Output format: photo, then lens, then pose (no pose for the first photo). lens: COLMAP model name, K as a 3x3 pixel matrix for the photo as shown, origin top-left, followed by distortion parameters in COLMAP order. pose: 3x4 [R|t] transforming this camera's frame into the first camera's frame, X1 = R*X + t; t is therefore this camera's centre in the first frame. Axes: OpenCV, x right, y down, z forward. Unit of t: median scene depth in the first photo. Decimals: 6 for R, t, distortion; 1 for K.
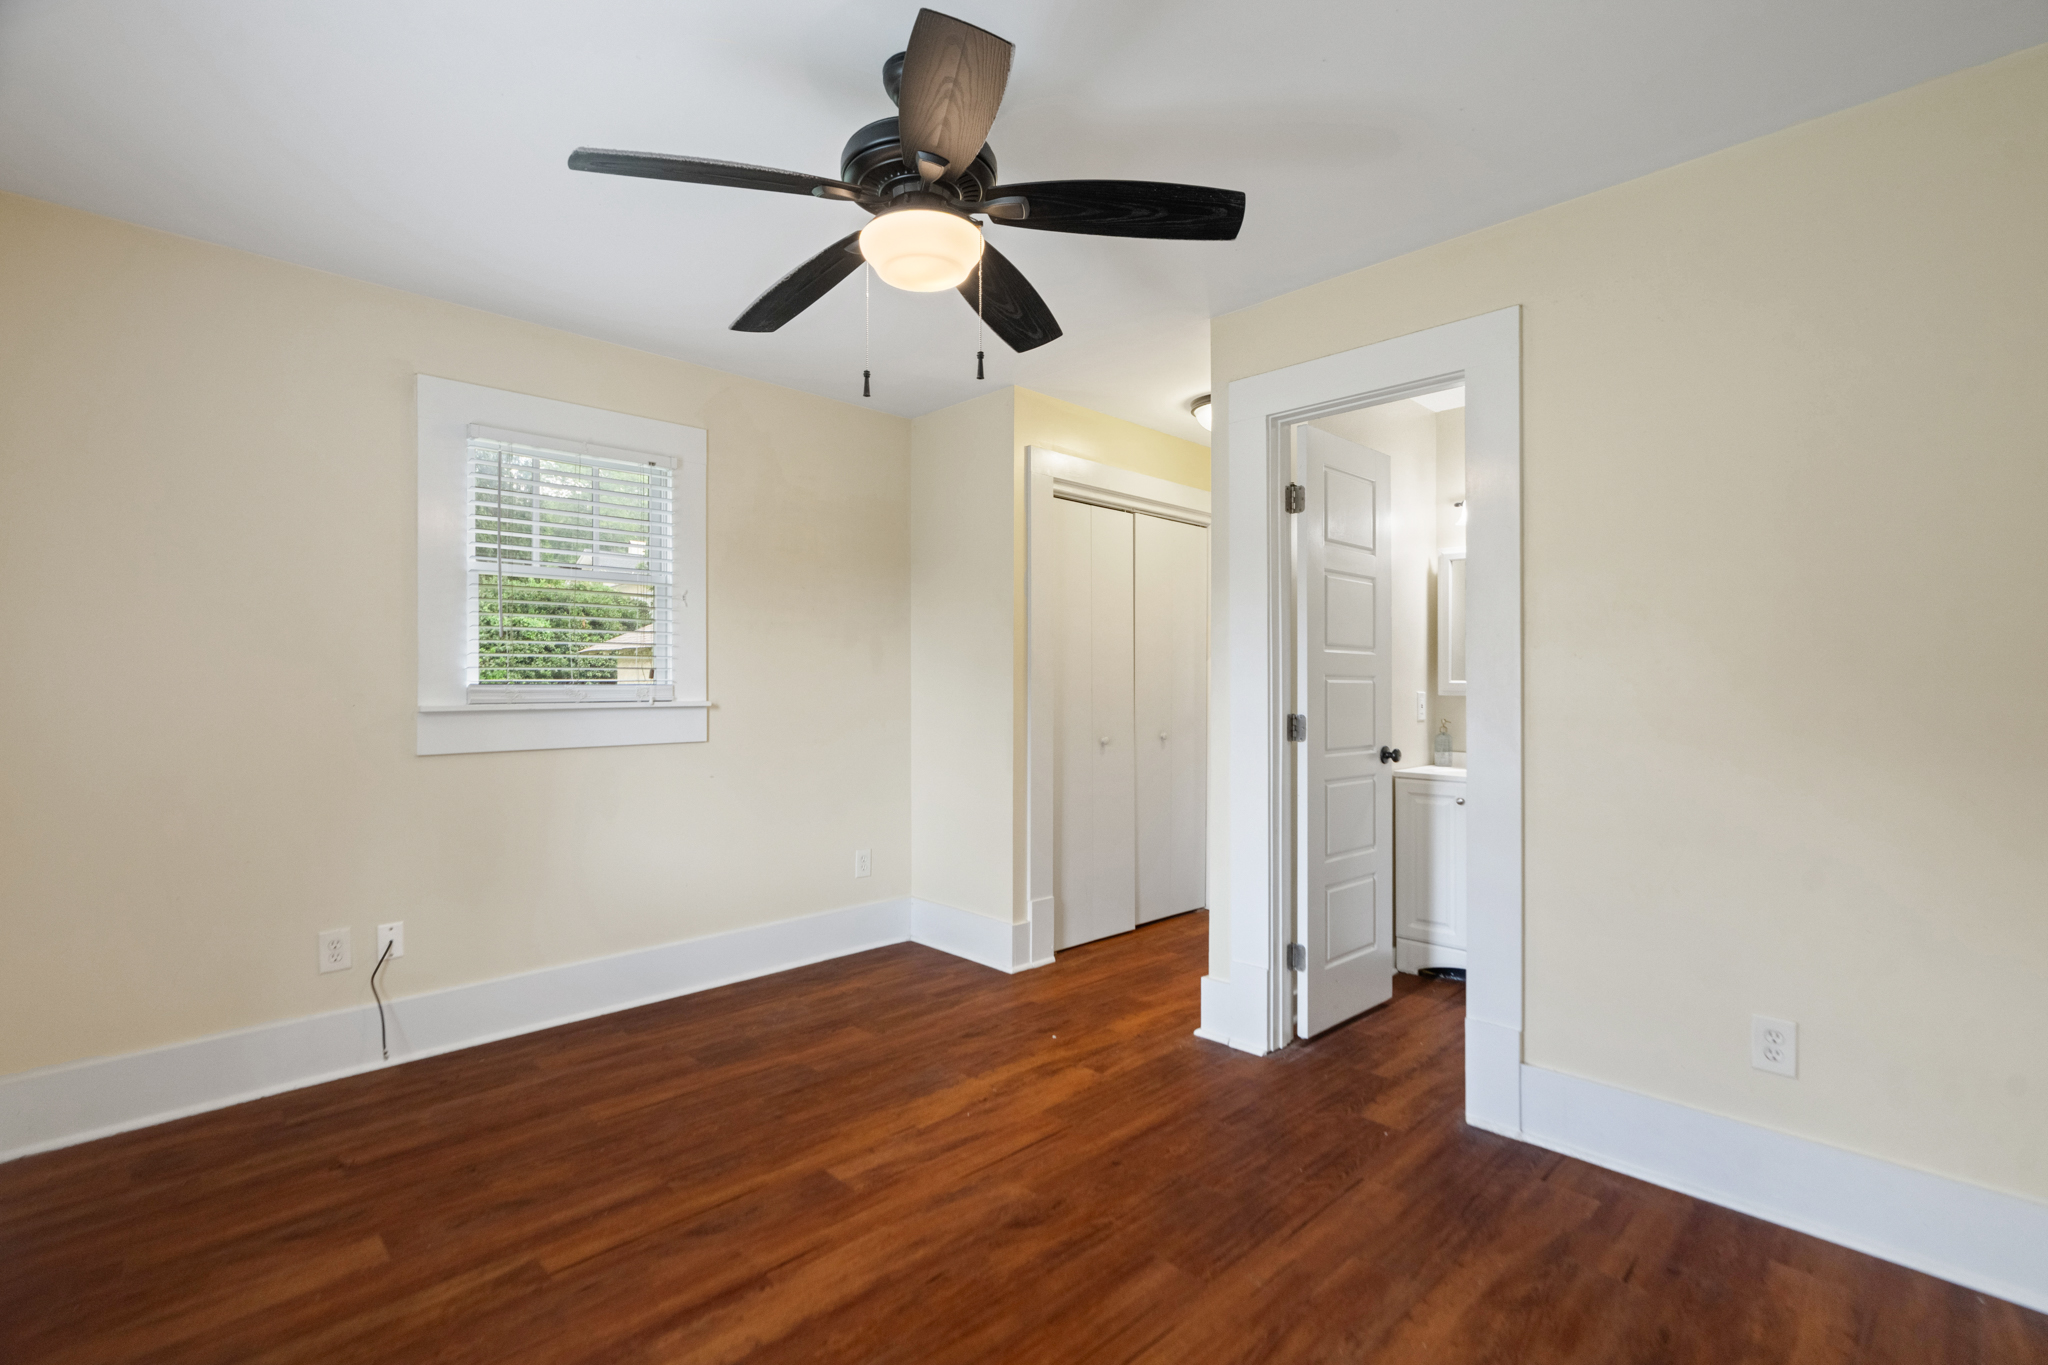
lens RADIAL K [[932.2, 0, 1021.6], [0, 932.2, 682.7], [0, 0, 1]] dist [-0.003136, 0.002242]
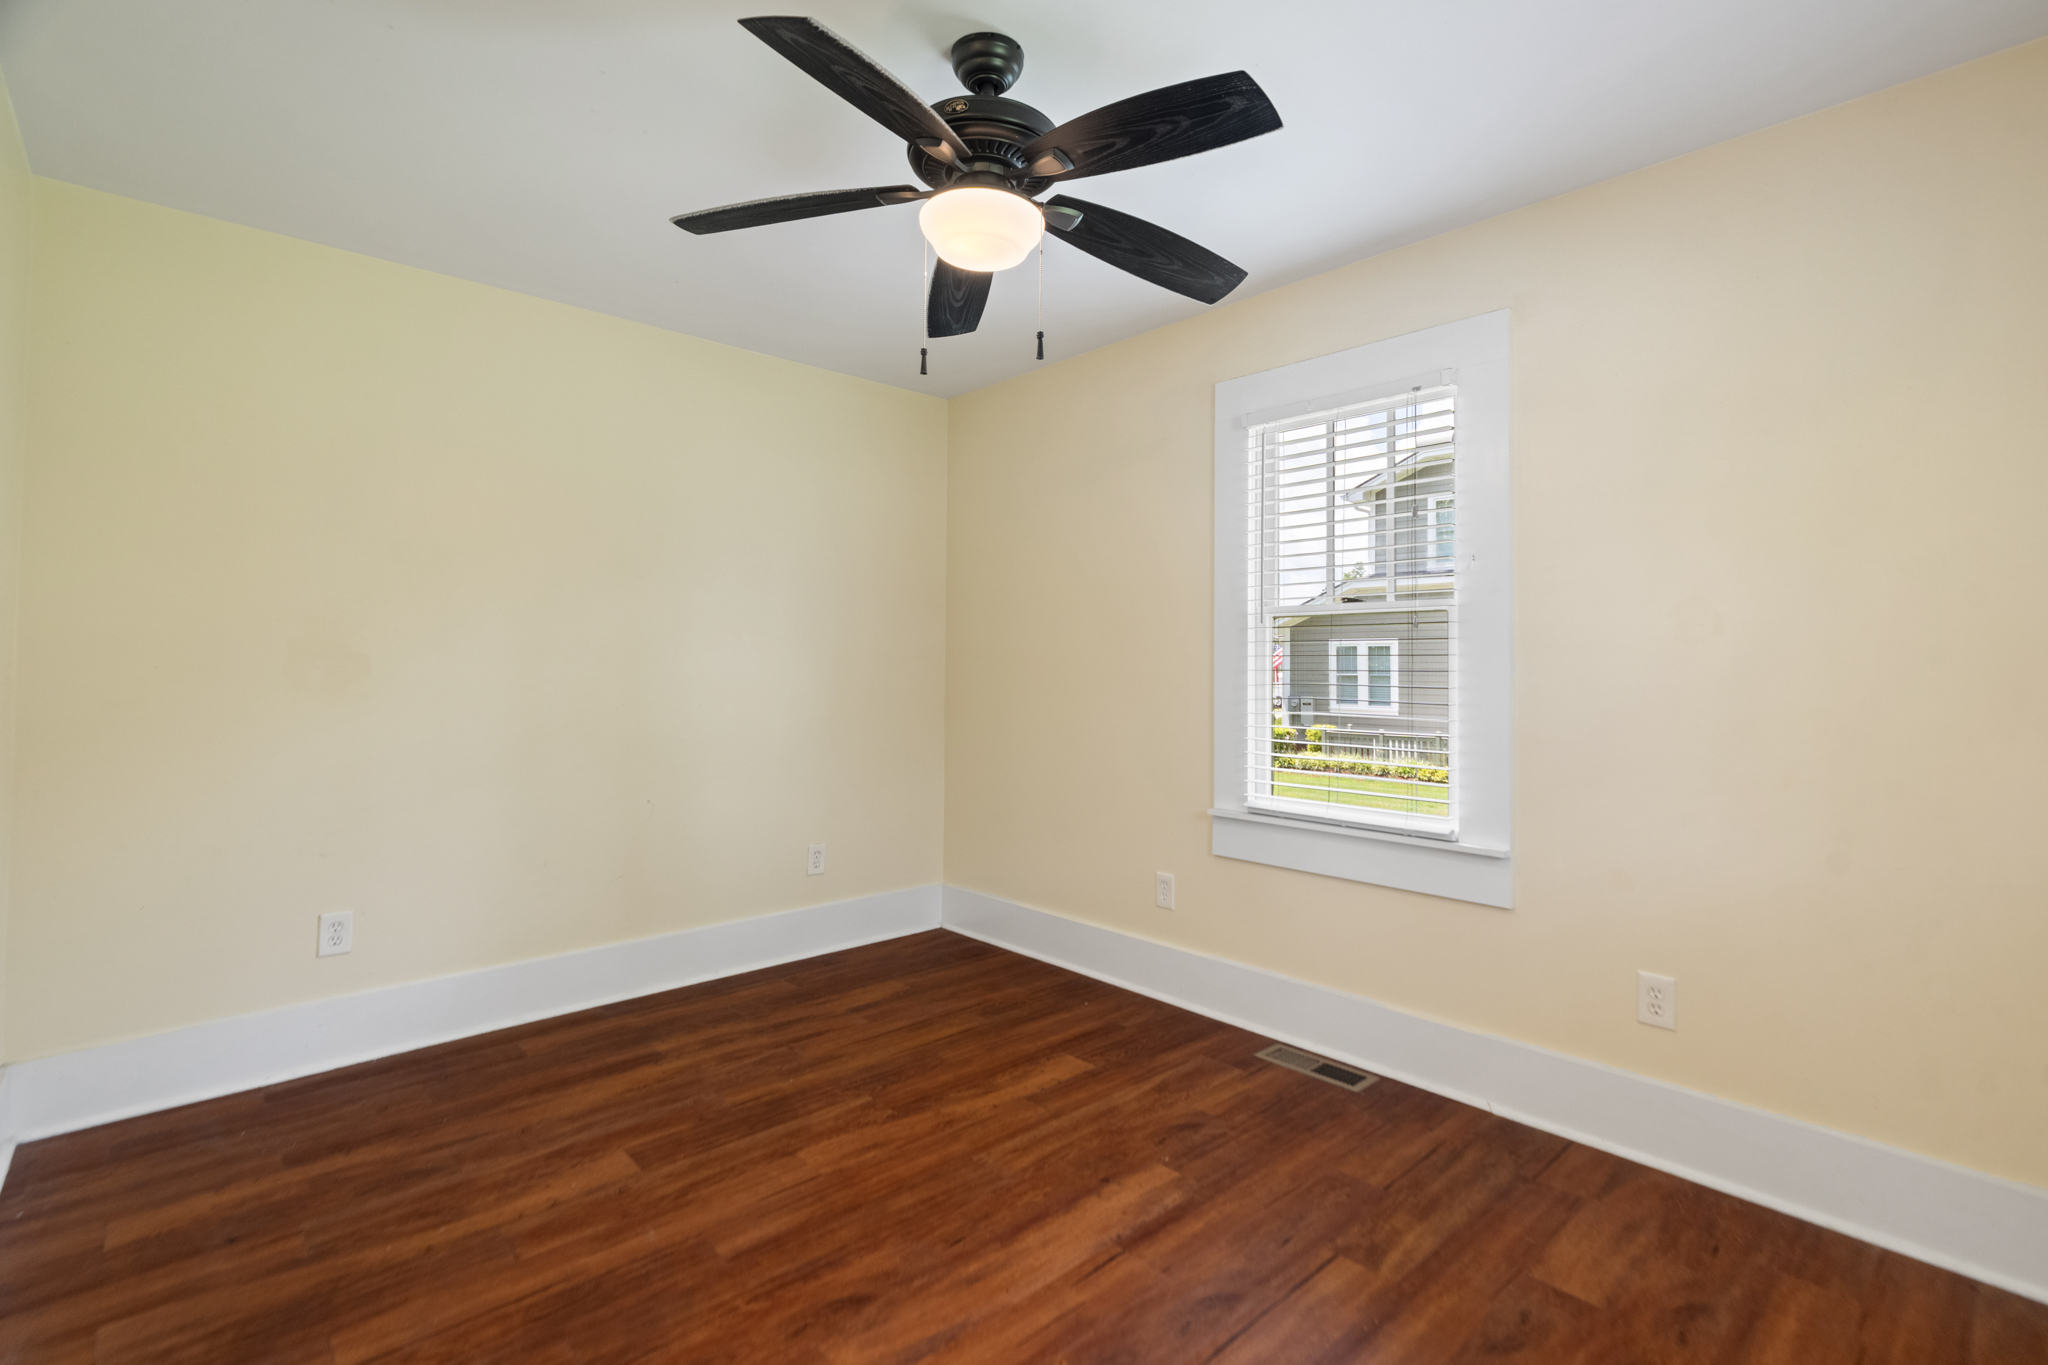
lens RADIAL K [[932.2, 0, 1026.3], [0, 932.2, 676.4], [0, 0, 1]] dist [-0.003136, 0.002242]
pose [[-0.999617, -0.005216, 0.027190, -0.190480], [-0.005092, 0.999976, 0.004635, 0.007393], [-0.027214, 0.004495, -0.999620, 1.981831]]
